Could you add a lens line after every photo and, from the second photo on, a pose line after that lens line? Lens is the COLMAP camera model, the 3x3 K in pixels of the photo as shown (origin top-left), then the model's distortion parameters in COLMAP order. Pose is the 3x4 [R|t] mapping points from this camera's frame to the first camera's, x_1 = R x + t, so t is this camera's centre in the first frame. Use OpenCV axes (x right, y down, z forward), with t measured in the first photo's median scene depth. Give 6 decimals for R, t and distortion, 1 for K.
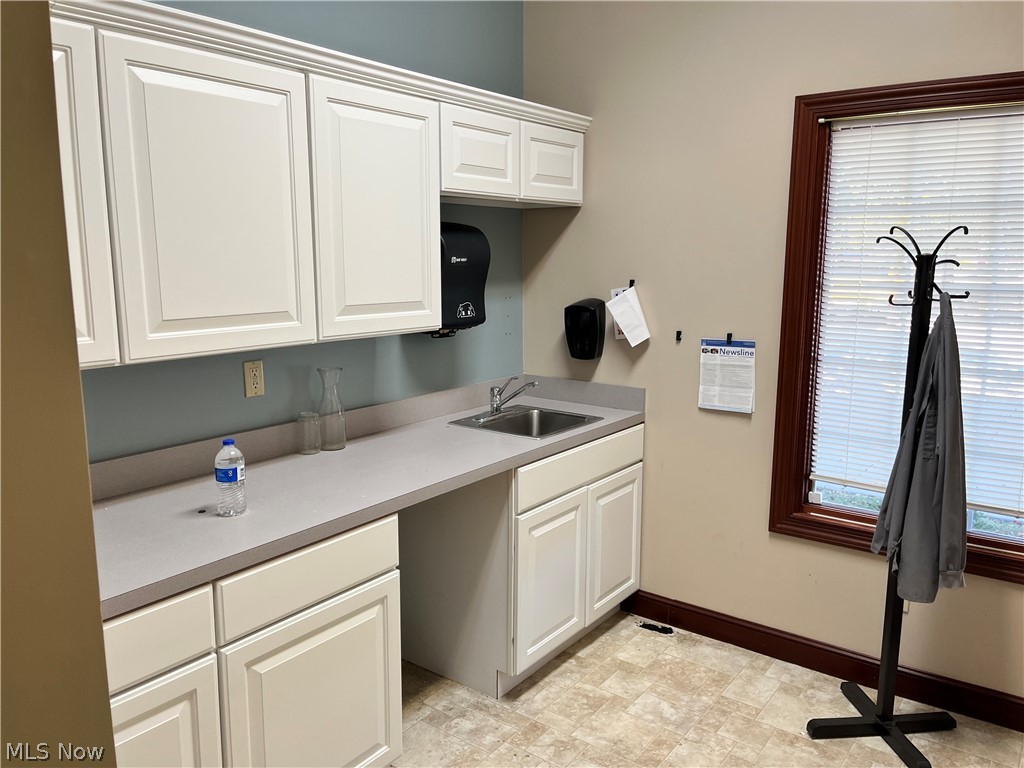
lens RADIAL K [[778.5, 0, 497.3], [0, 778.5, 380.7], [0, 0, 1]] dist [0.048806, -0.059956]
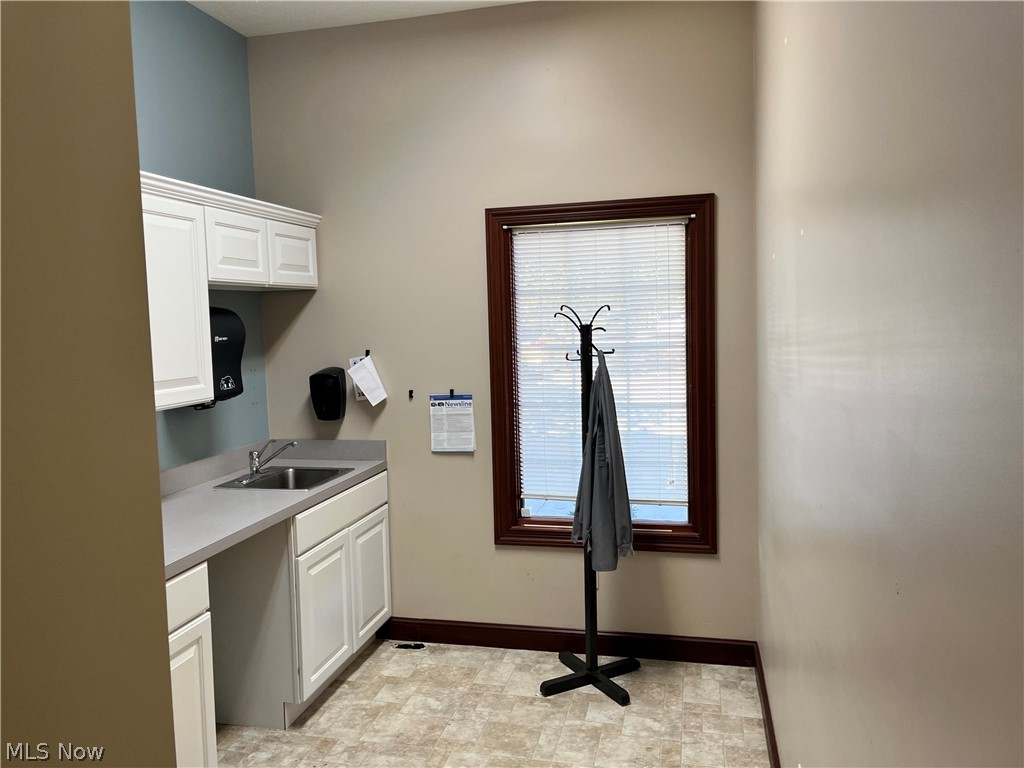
lens RADIAL K [[778.5, 0, 477.7], [0, 778.5, 370.7], [0, 0, 1]] dist [0.048806, -0.059956]
pose [[0.929049, -0.052742, 0.366178, -0.130454], [0.089696, 0.992367, -0.084637, 0.020883], [-0.358918, 0.111476, 0.926688, -0.190119]]
